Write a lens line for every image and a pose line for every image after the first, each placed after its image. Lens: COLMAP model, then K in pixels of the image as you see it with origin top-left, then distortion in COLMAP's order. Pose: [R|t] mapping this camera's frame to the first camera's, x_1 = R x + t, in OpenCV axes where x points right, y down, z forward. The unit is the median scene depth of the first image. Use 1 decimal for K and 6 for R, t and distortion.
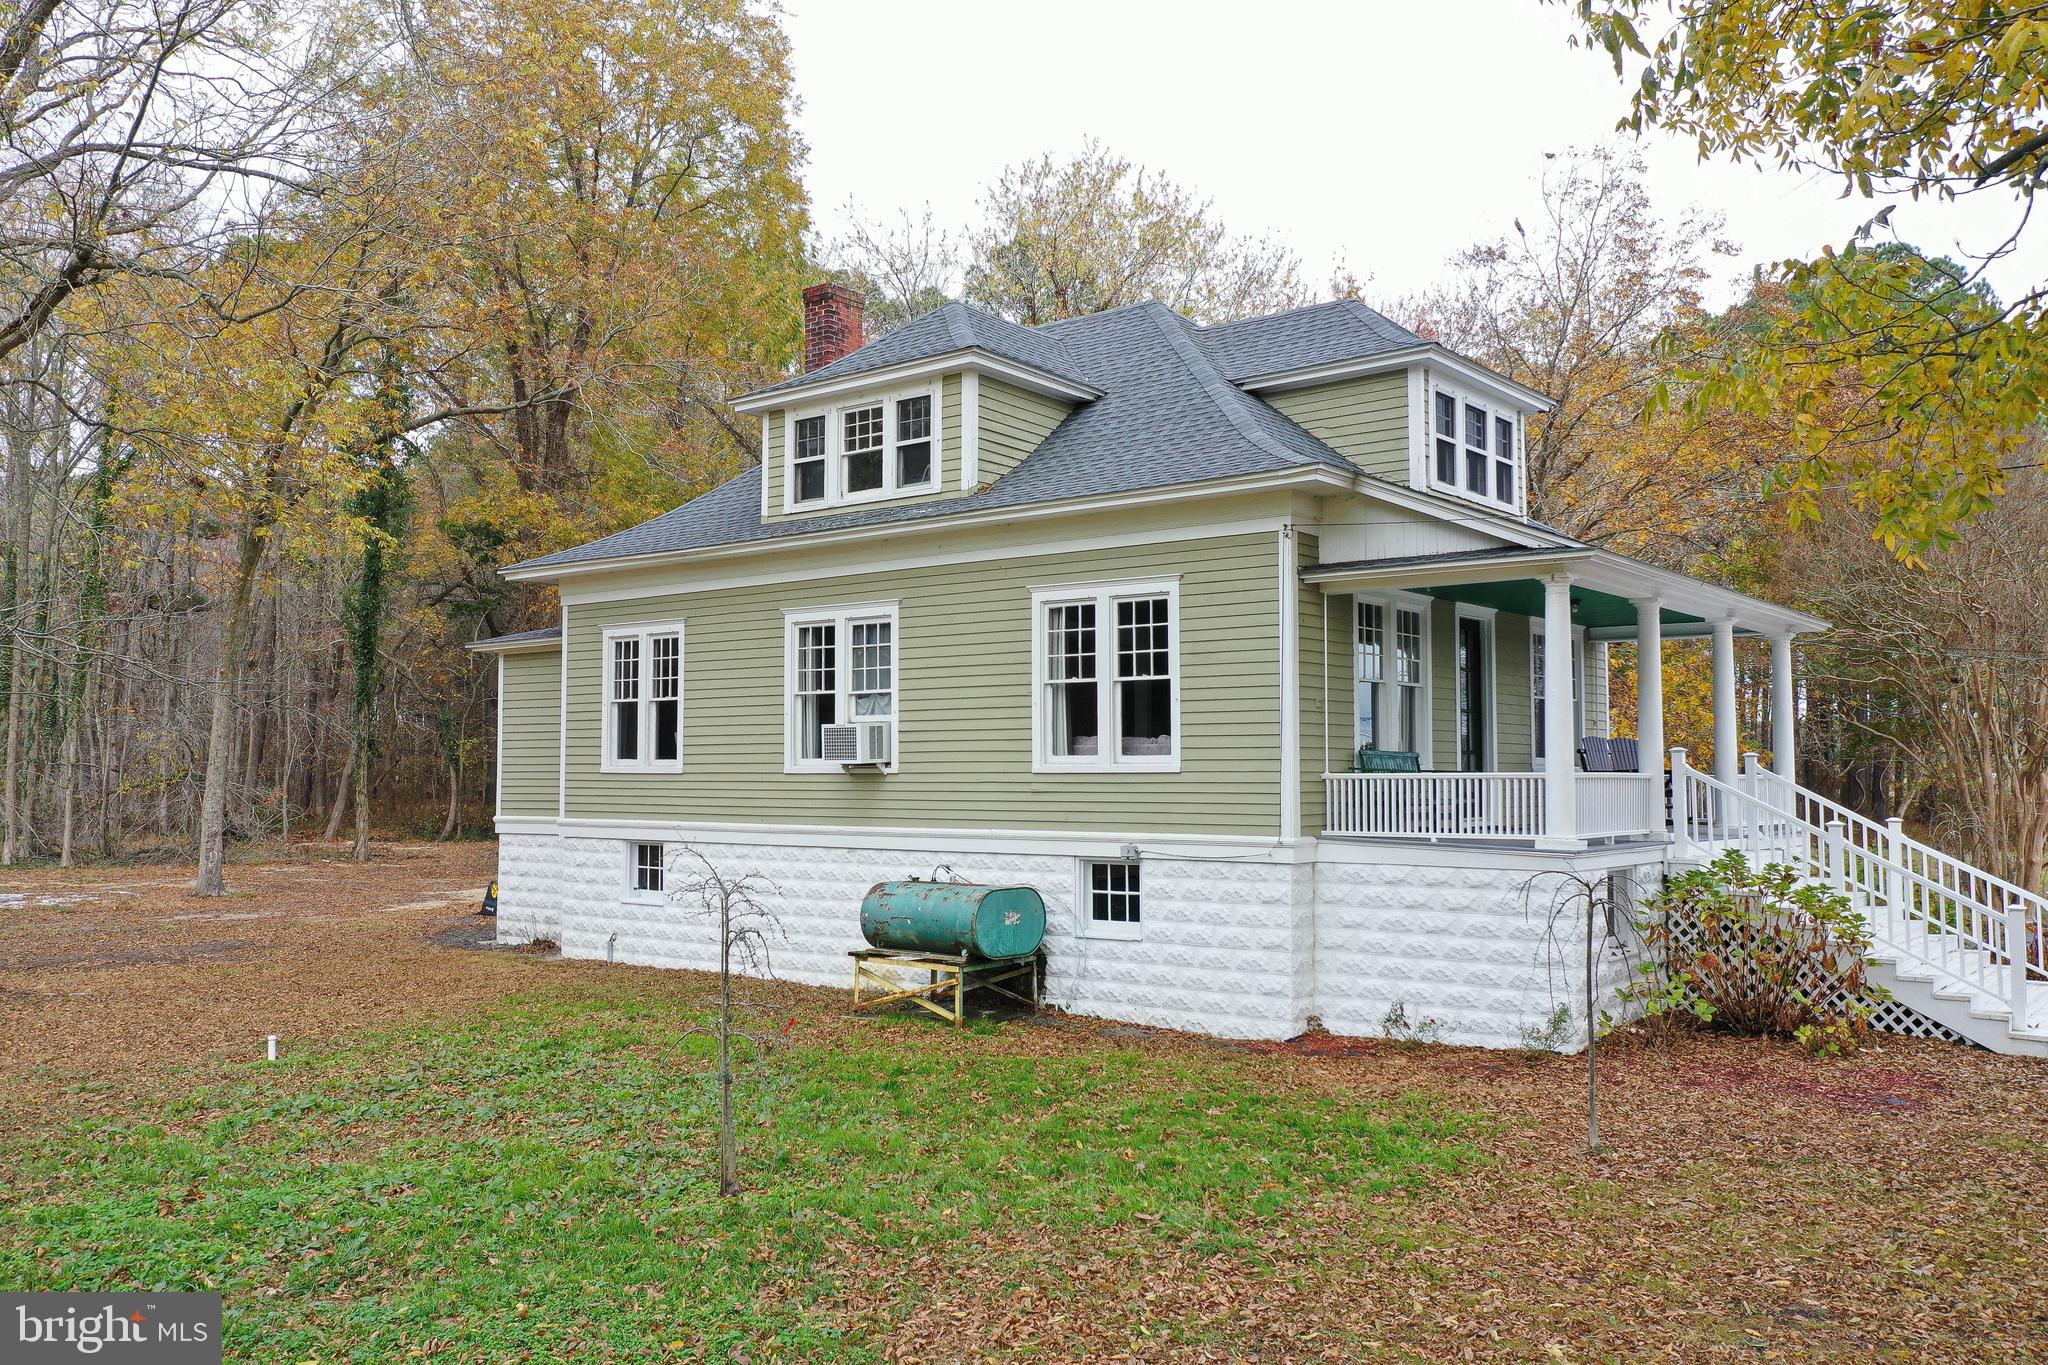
lens RADIAL K [[1646.5, 0, 1024.0], [0, 1646.5, 682.5], [0, 0, 1]] dist [0.012712, -0.000300]
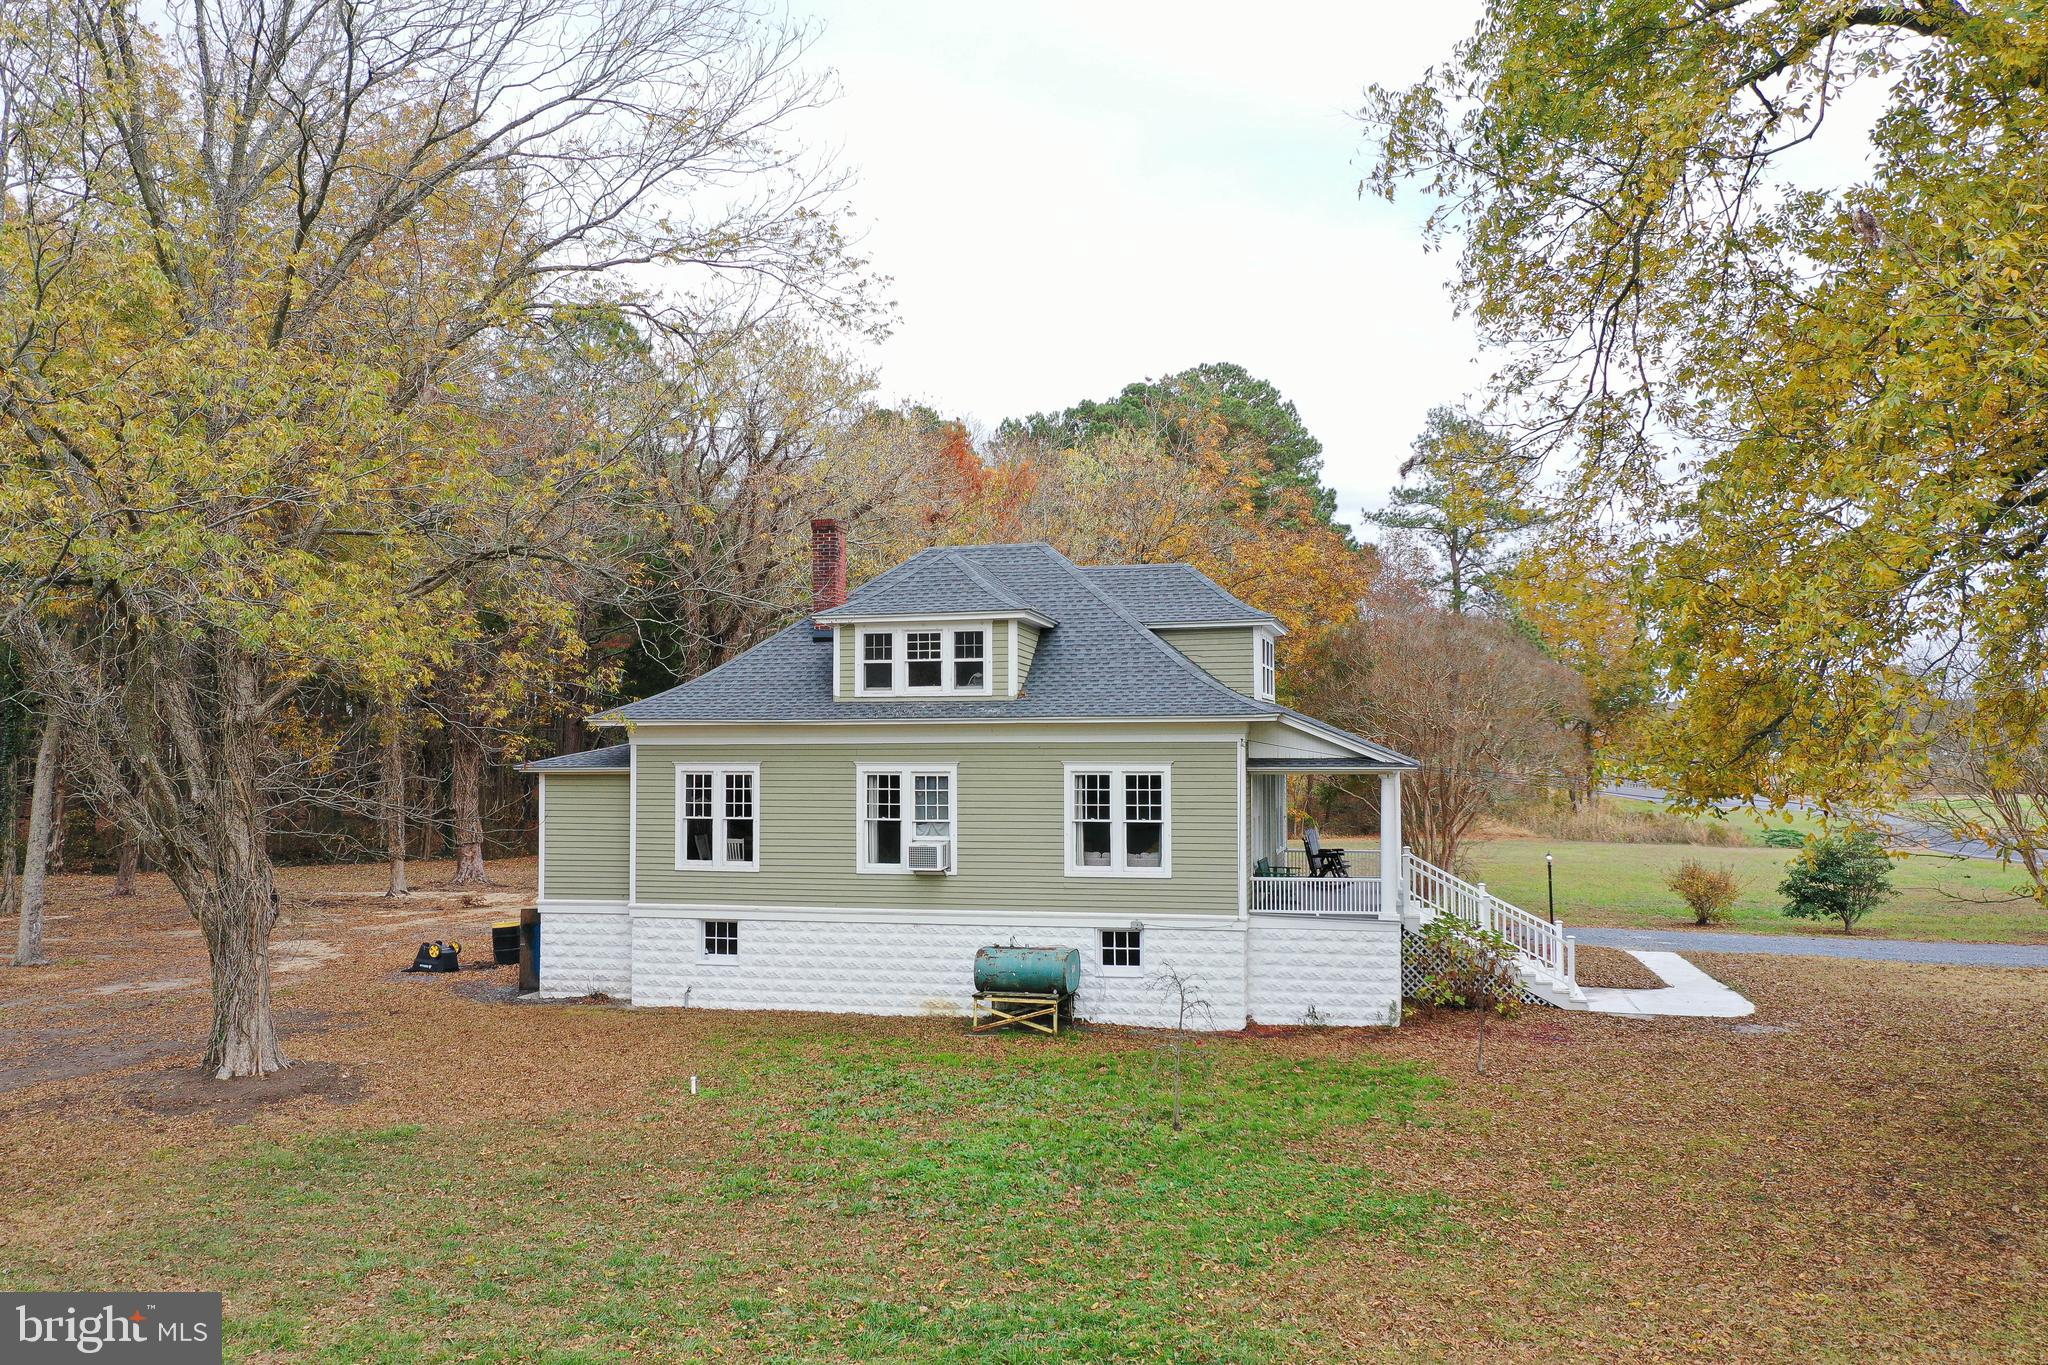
lens RADIAL K [[1646.5, 0, 1024.0], [0, 1646.5, 682.5], [0, 0, 1]] dist [0.012712, -0.000300]
pose [[0.908757, 0.011998, 0.417154, -0.705701], [-0.019853, 0.999698, 0.014497, -0.158074], [-0.416854, -0.021456, 0.908720, -0.452063]]
